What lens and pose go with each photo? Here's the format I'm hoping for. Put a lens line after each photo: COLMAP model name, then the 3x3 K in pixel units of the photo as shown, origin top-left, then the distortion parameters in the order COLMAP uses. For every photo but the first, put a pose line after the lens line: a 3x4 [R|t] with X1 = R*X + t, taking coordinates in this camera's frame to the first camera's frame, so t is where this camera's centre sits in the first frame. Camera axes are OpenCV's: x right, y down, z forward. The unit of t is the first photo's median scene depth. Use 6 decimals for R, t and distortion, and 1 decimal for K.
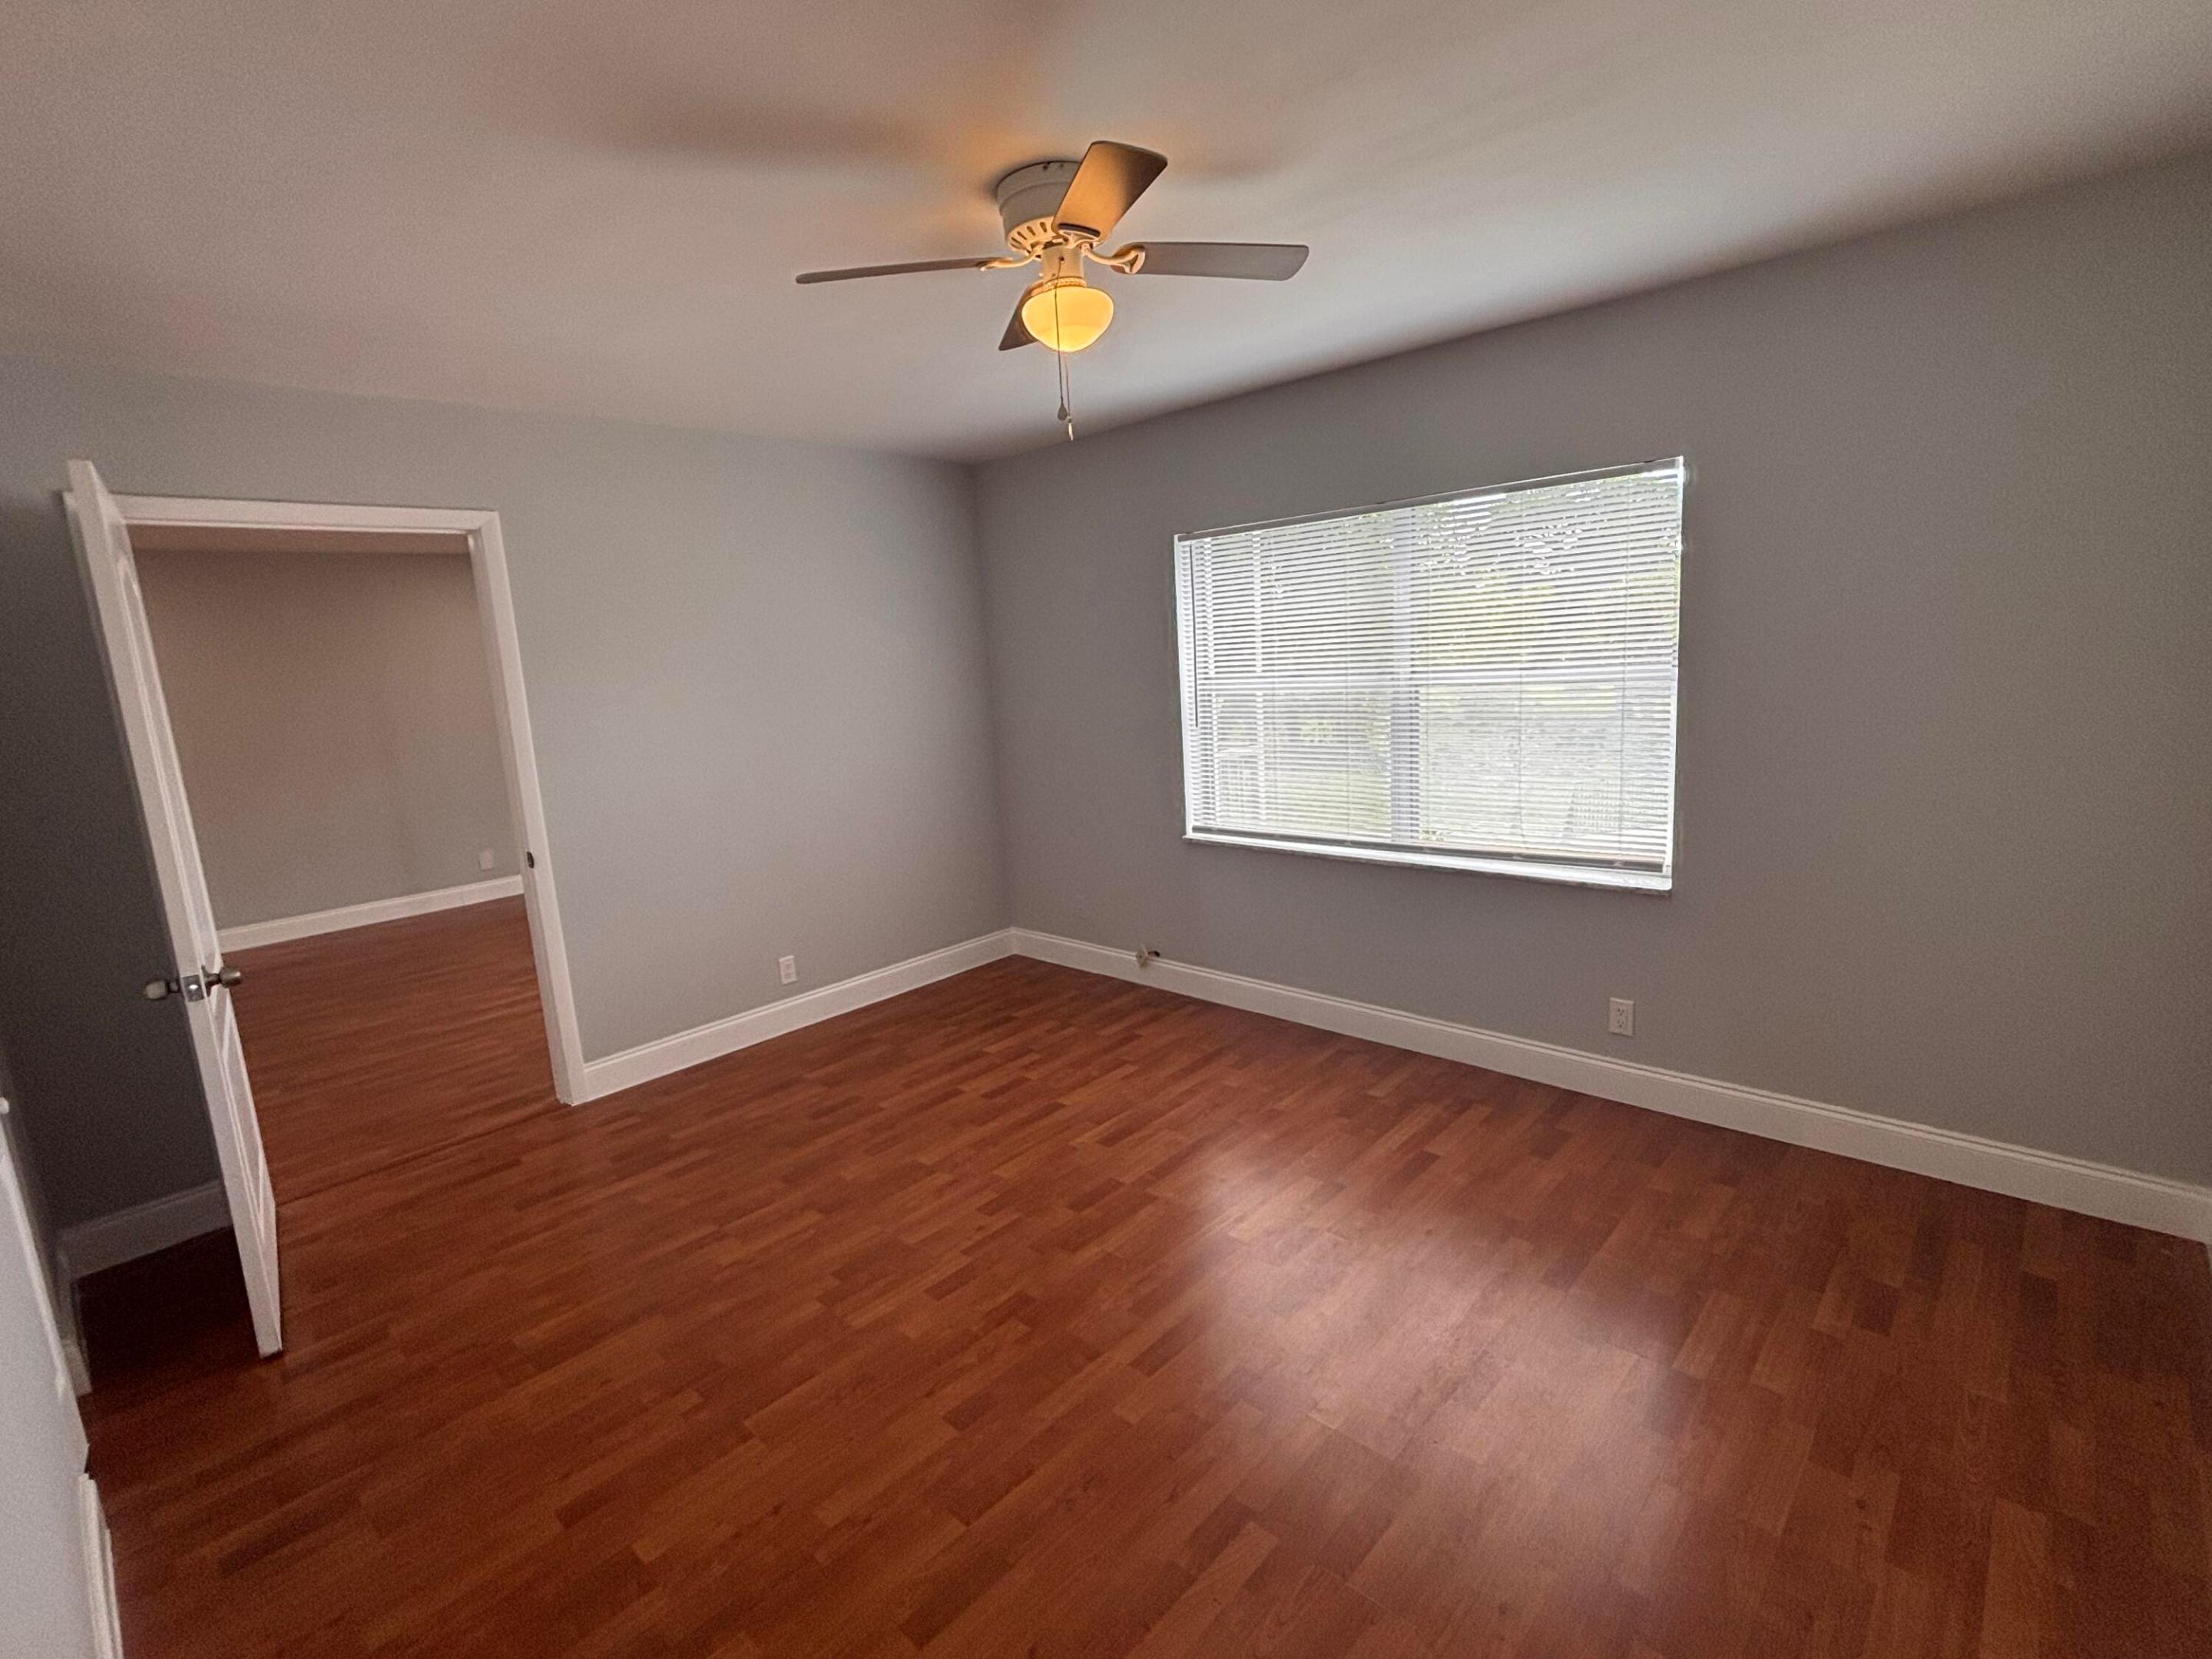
lens RADIAL K [[1046.9, 0, 1099.3], [0, 1046.9, 821.8], [0, 0, 1]] dist [0.037486, -0.000083]
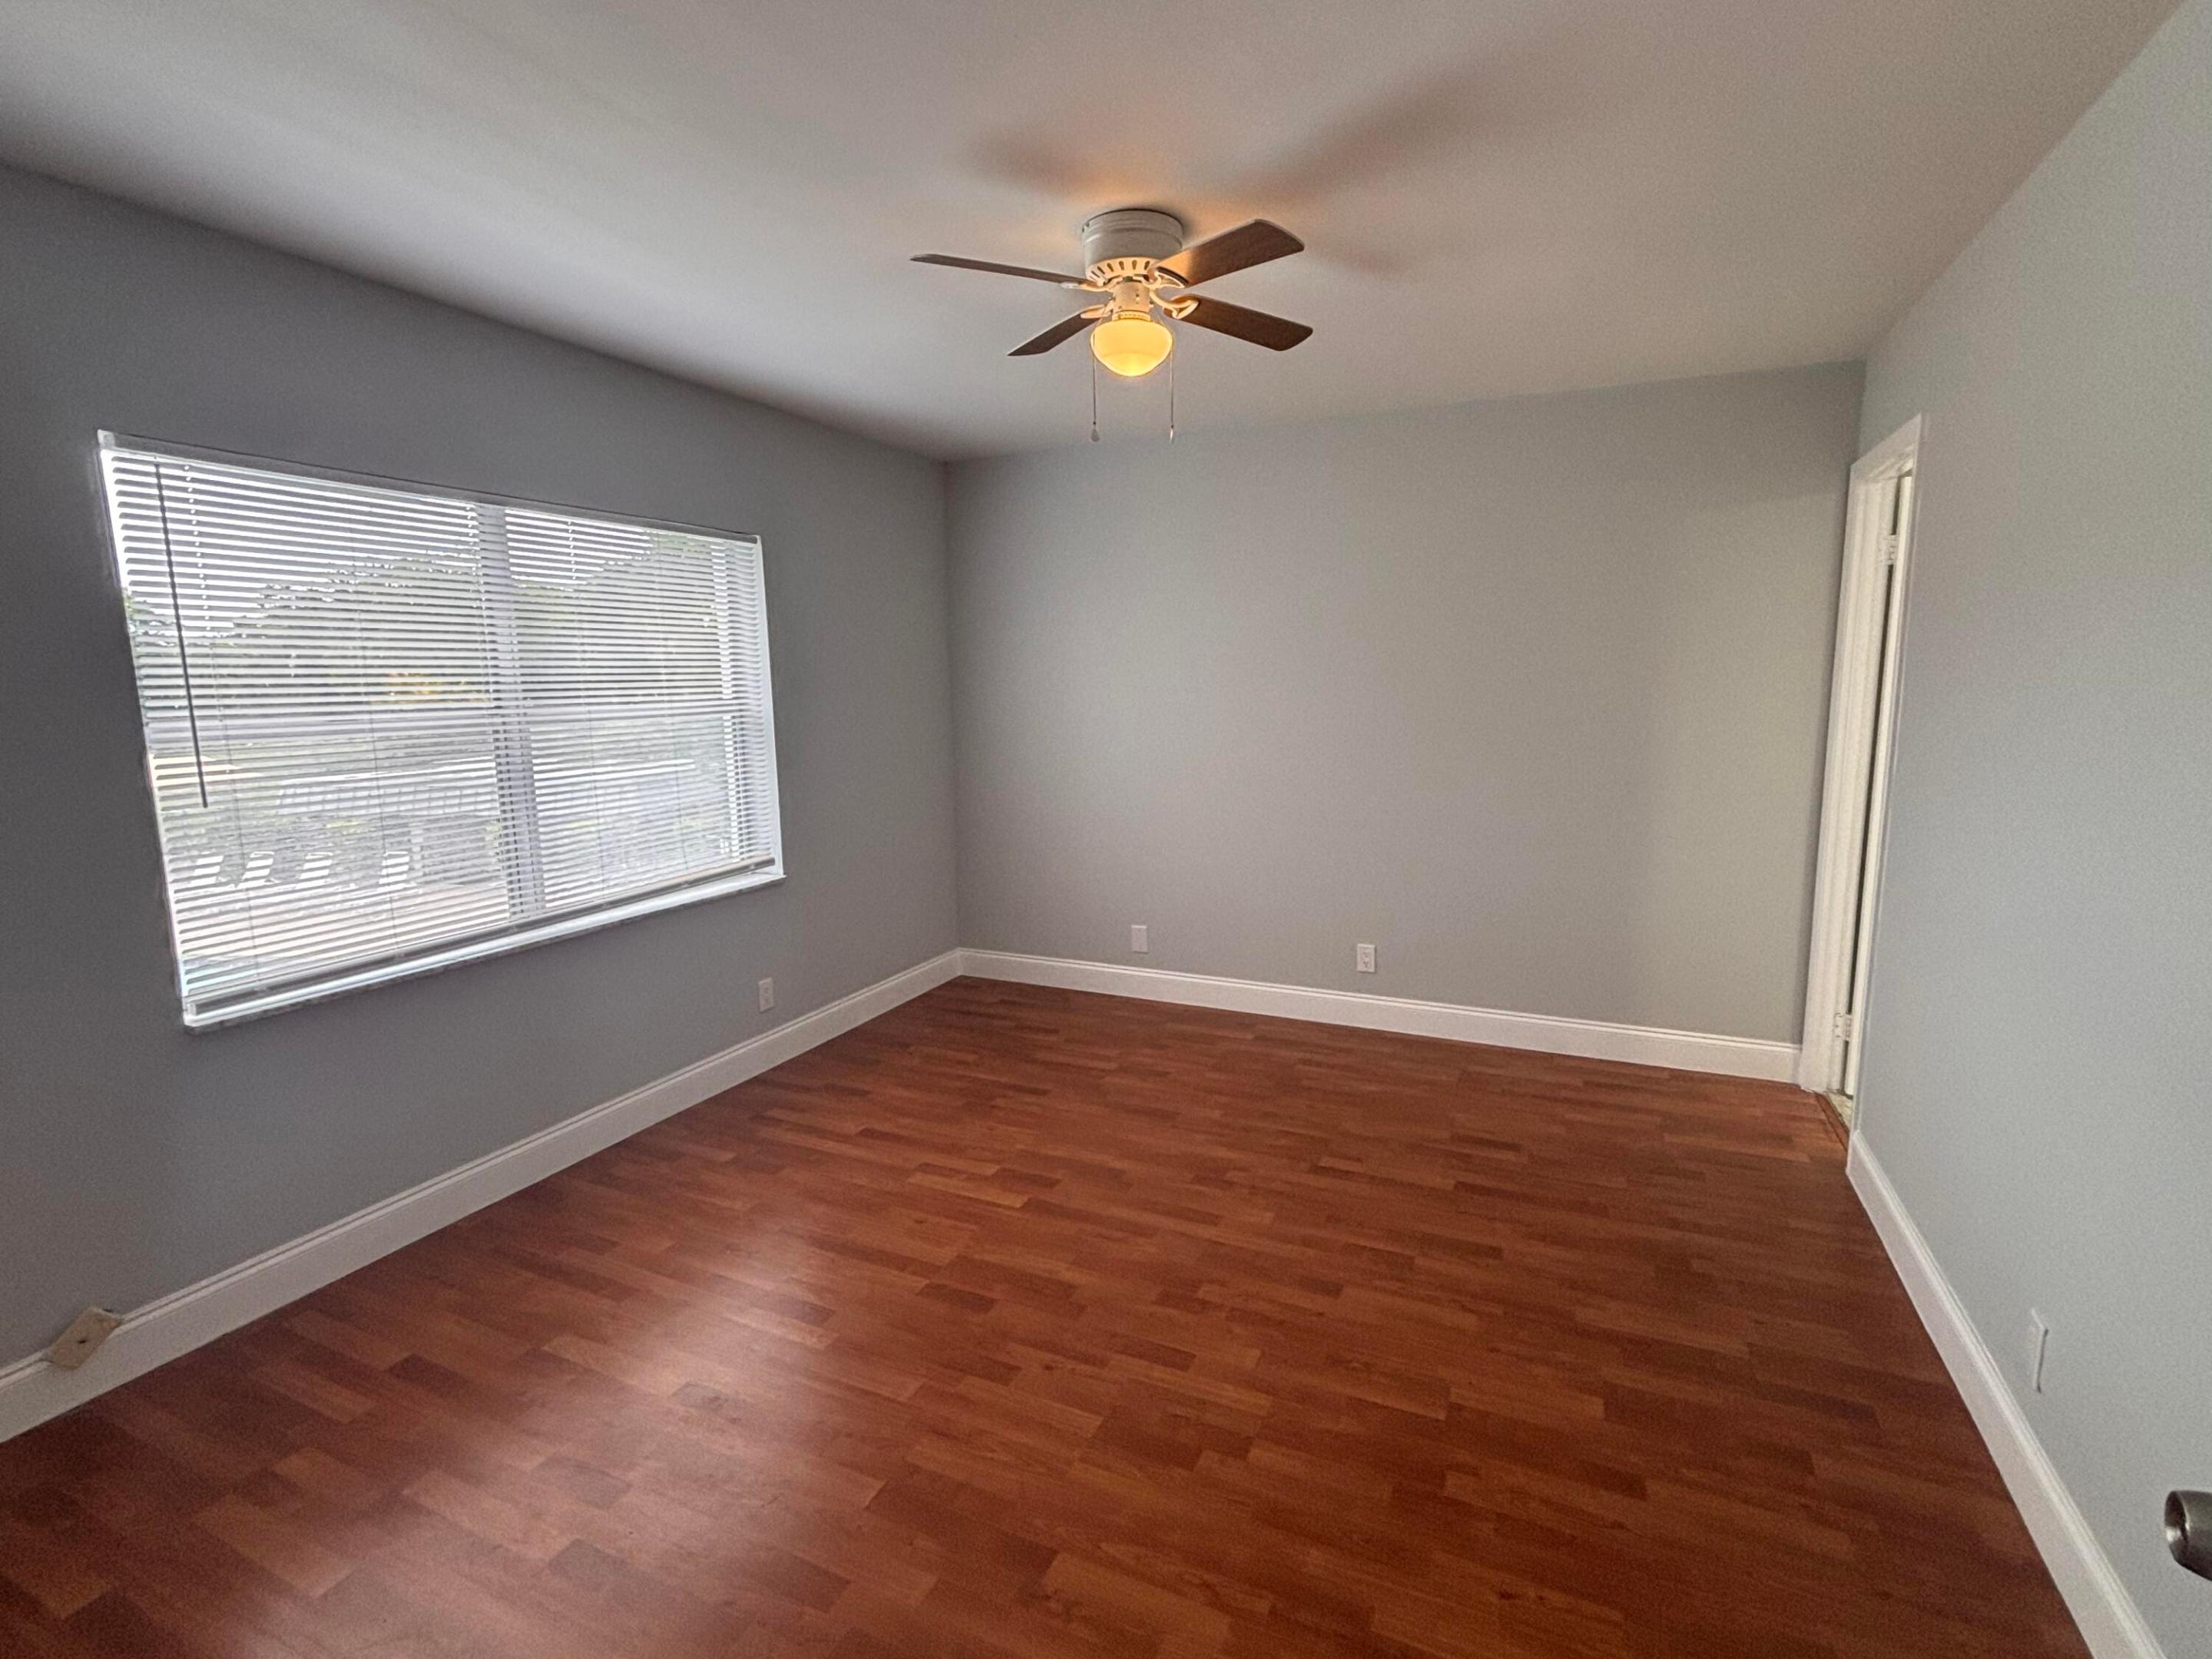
lens RADIAL K [[1046.9, 0, 1099.3], [0, 1046.9, 821.8], [0, 0, 1]] dist [0.037486, -0.000083]
pose [[-0.321782, -0.067051, 0.944437, -0.762677], [0.190464, 0.972514, 0.133938, -0.094910], [-0.927459, 0.222980, -0.300167, 1.011908]]
